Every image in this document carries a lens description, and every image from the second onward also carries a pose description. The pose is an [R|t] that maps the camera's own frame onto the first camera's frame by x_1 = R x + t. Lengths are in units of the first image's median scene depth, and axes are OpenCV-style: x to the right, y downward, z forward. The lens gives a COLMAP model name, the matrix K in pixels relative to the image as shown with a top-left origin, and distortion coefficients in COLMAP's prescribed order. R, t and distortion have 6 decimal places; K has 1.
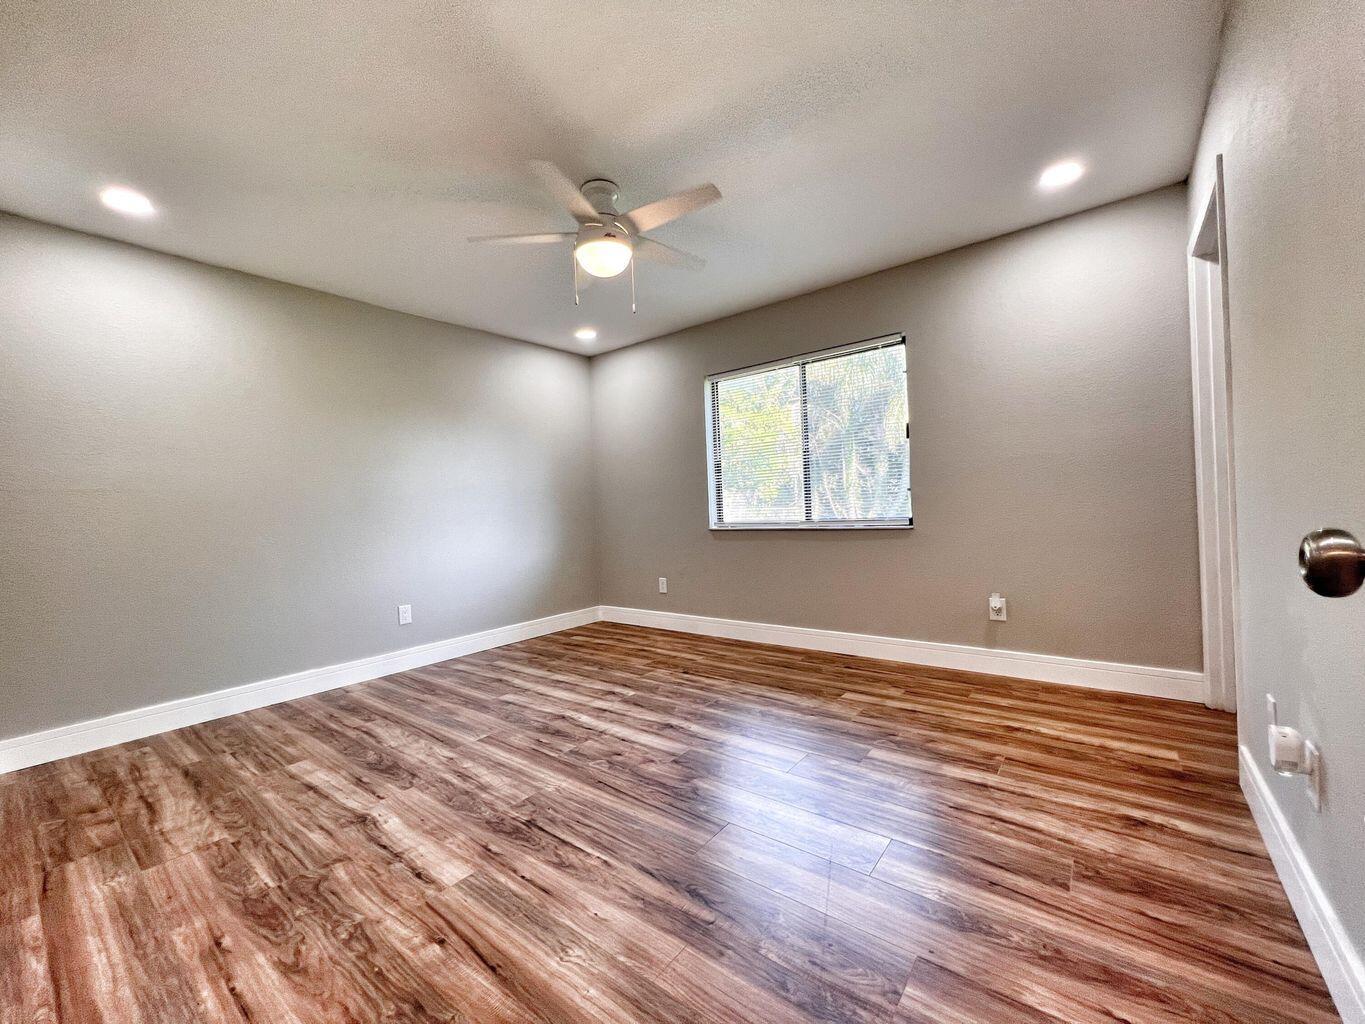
lens RADIAL K [[546.2, 0, 683.3], [0, 546.2, 504.8], [0, 0, 1]] dist [0.000728, 0.000225]
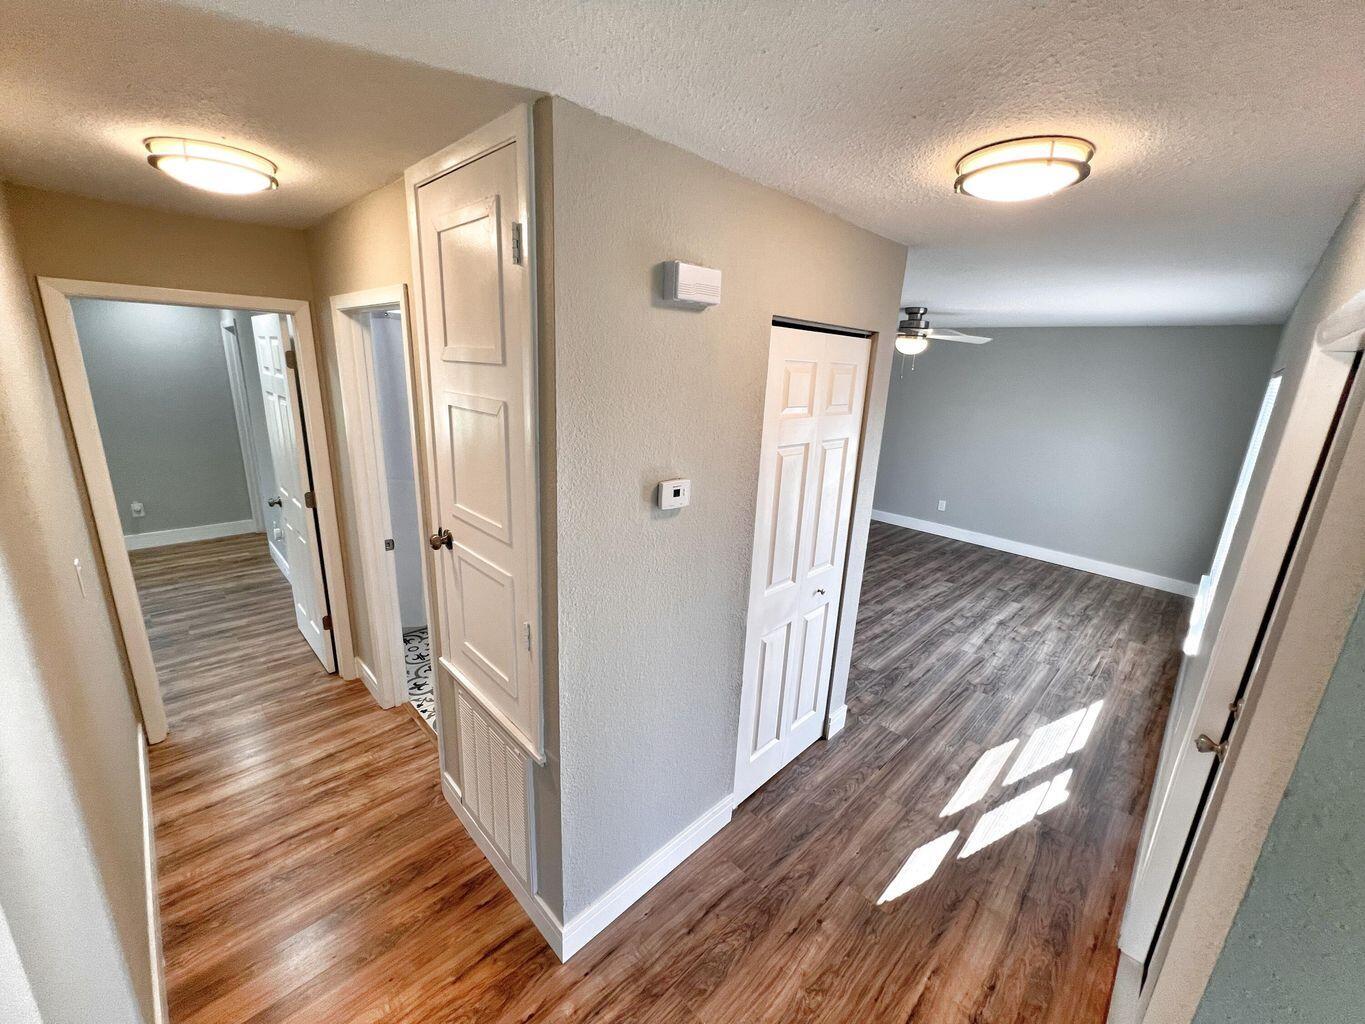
lens RADIAL K [[546.2, 0, 681.8], [0, 546.2, 509.9], [0, 0, 1]] dist [0.000728, 0.000225]
pose [[0.124548, -0.216390, 0.968330, -1.240219], [-0.051541, 0.973201, 0.224107, -0.402306], [-0.990874, -0.077821, 0.110058, -1.238925]]
